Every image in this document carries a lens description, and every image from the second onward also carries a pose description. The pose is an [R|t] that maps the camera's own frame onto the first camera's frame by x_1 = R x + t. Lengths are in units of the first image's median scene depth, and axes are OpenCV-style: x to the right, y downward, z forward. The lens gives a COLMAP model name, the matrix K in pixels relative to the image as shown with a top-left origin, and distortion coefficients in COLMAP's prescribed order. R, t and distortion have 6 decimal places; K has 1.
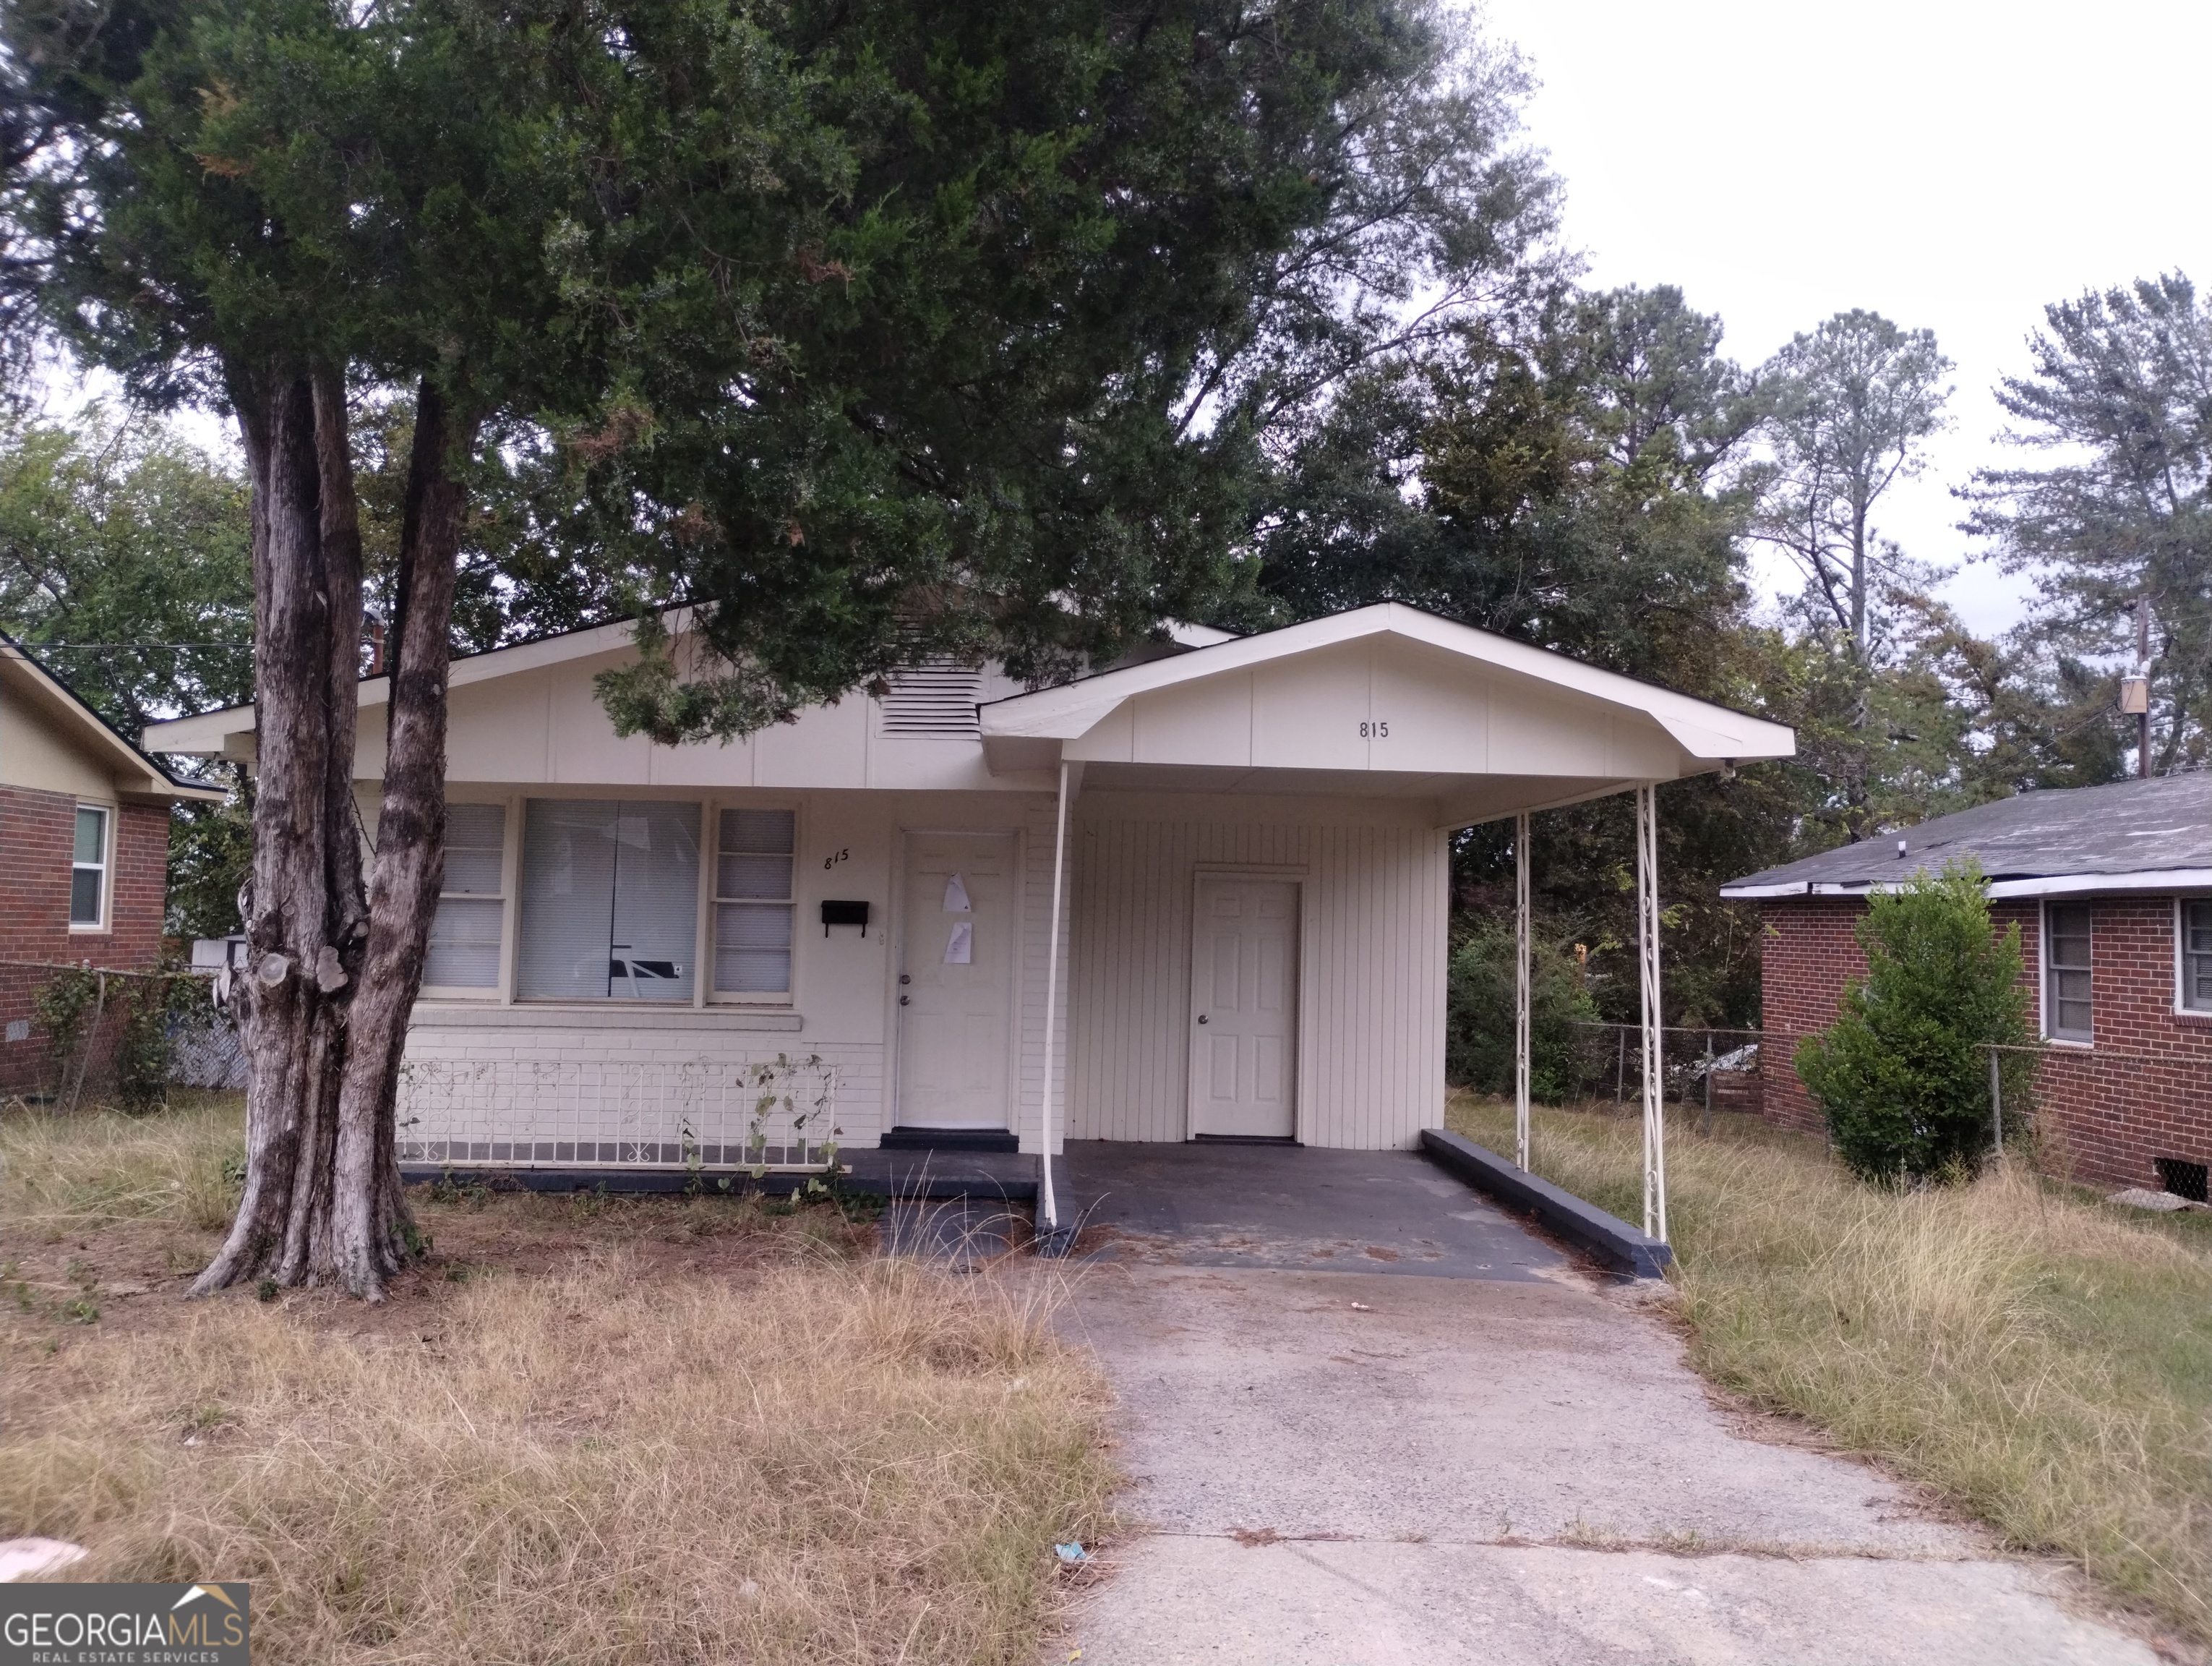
lens RADIAL K [[1822.5, 0, 1107.3], [0, 1822.5, 809.7], [0, 0, 1]] dist [0.028720, -0.017389]
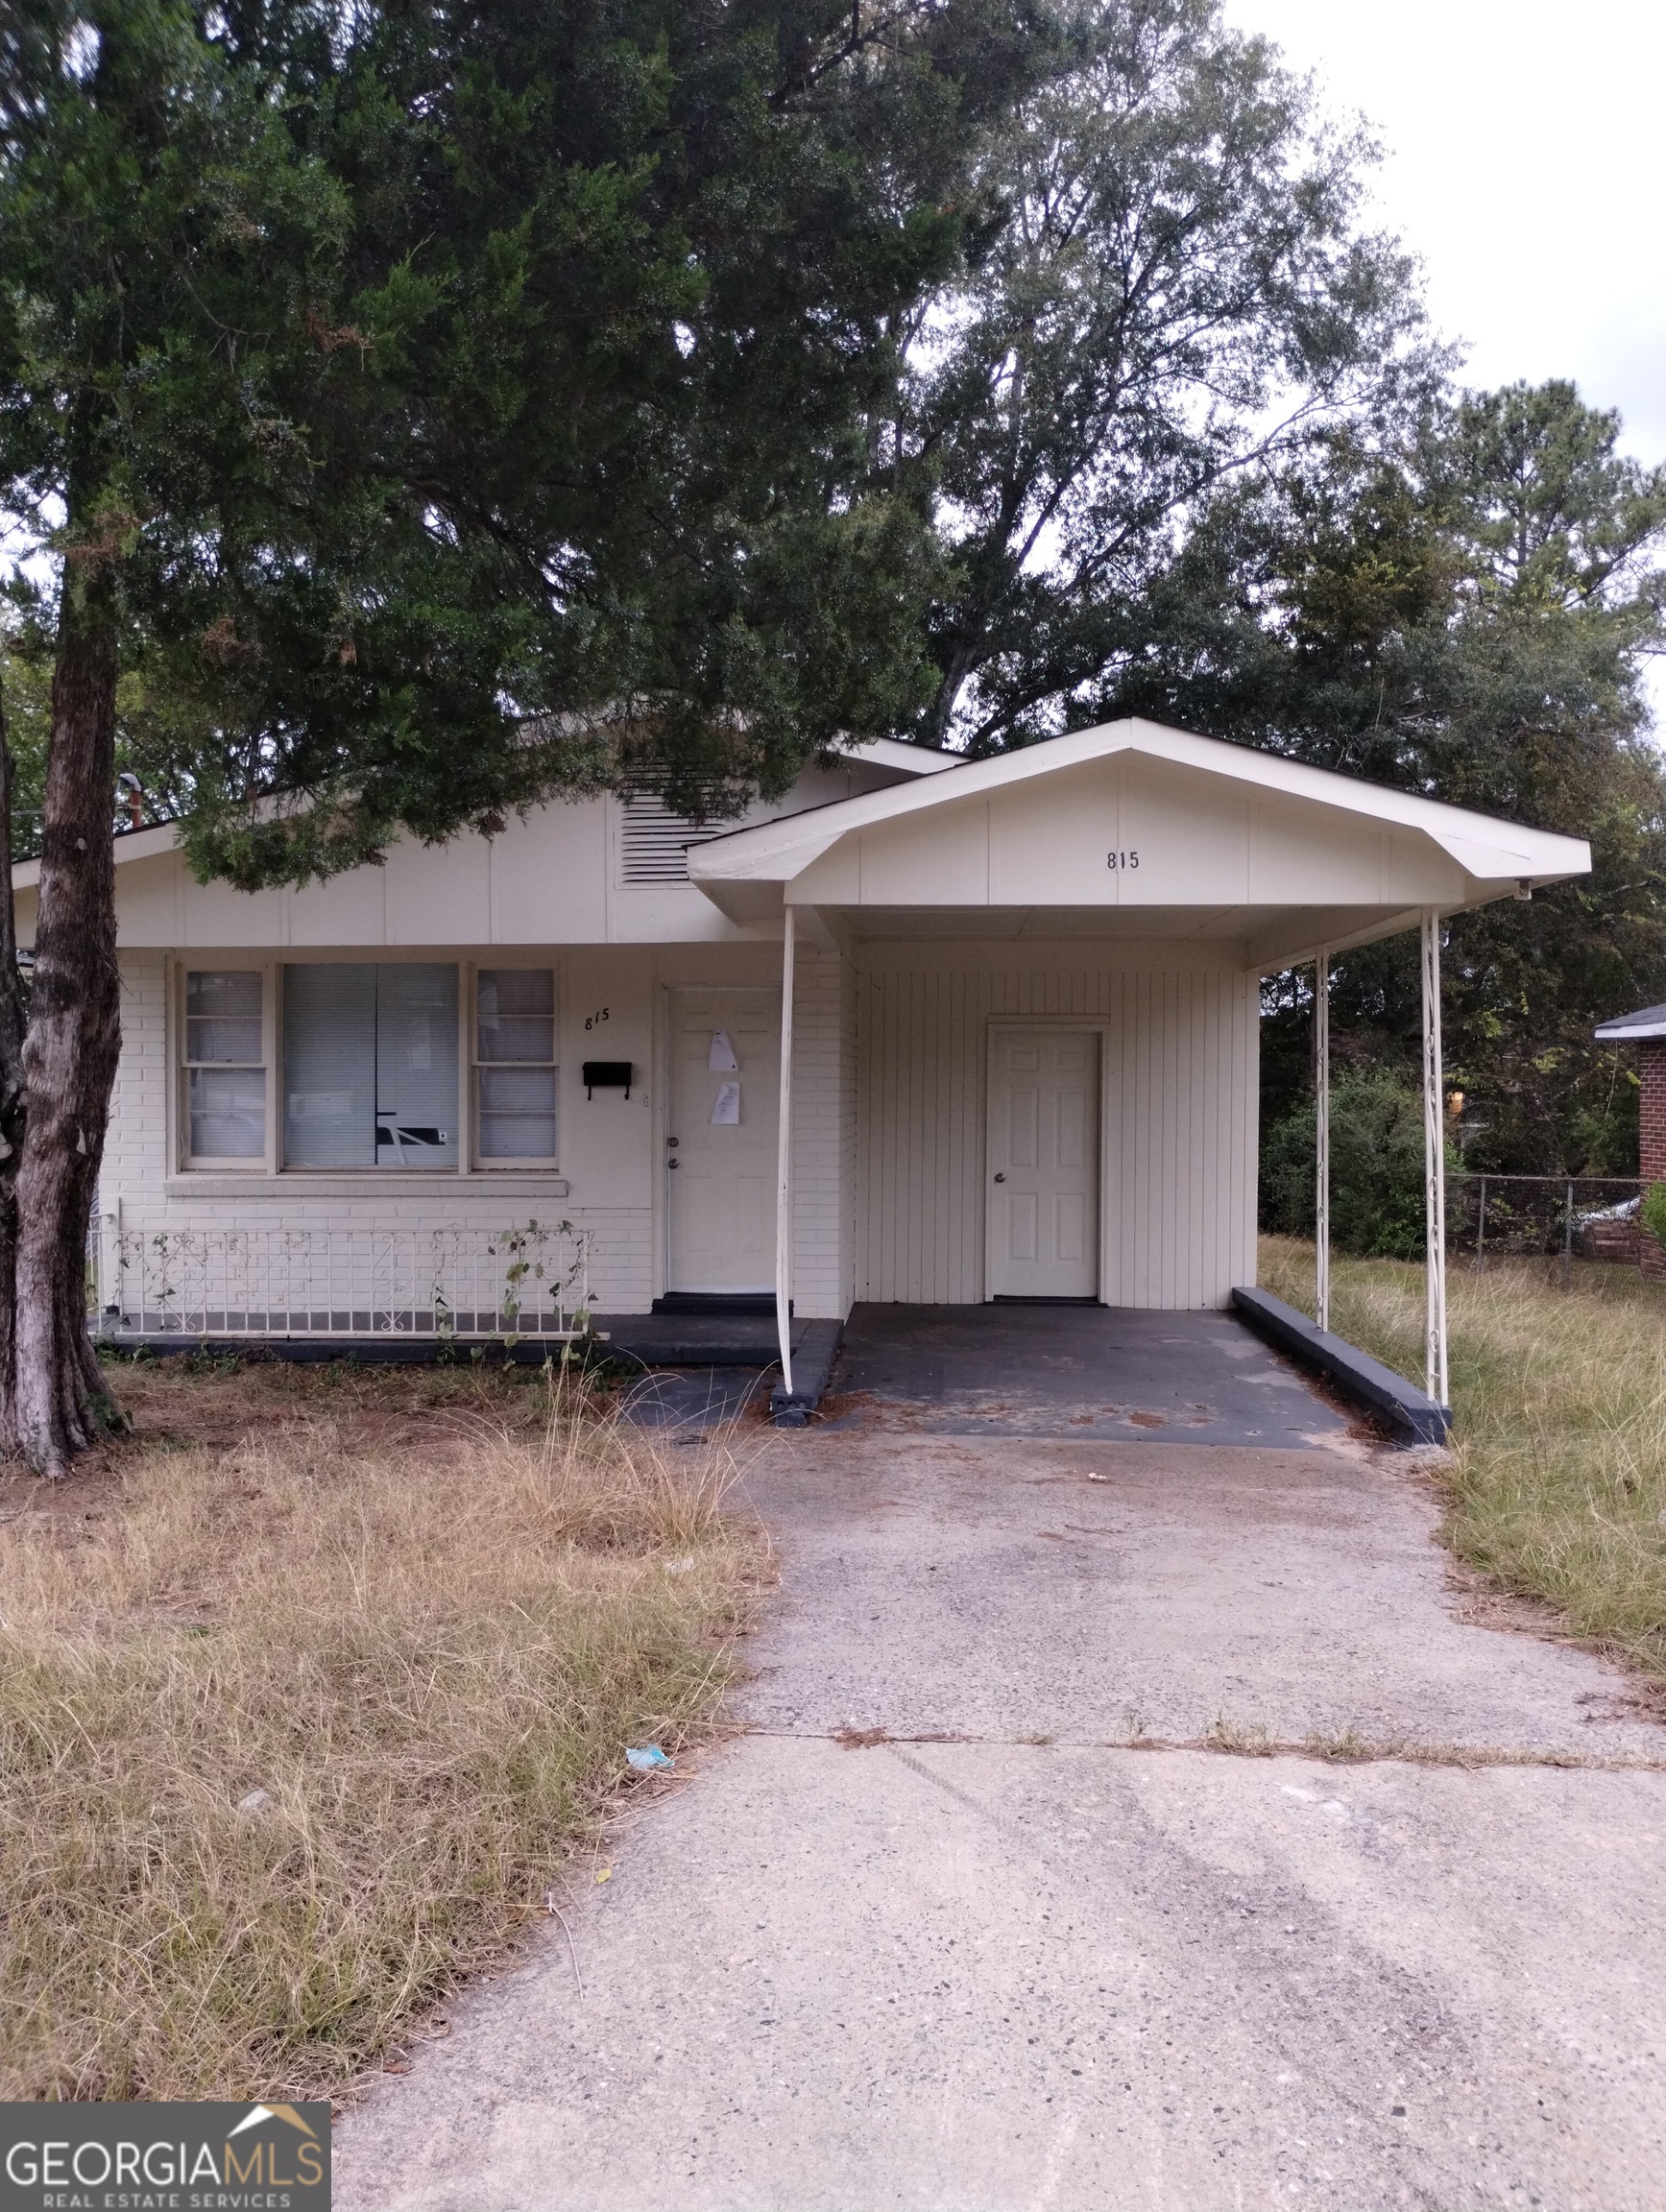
lens RADIAL K [[1822.4, 0, 838.9], [0, 1822.4, 1124.0], [0, 0, 1]] dist [0.028720, -0.017389]
pose [[0.995644, -0.020143, -0.091031, 0.084189], [0.027694, 0.996210, 0.082458, 0.008154], [0.089025, -0.084619, 0.992428, 0.061487]]
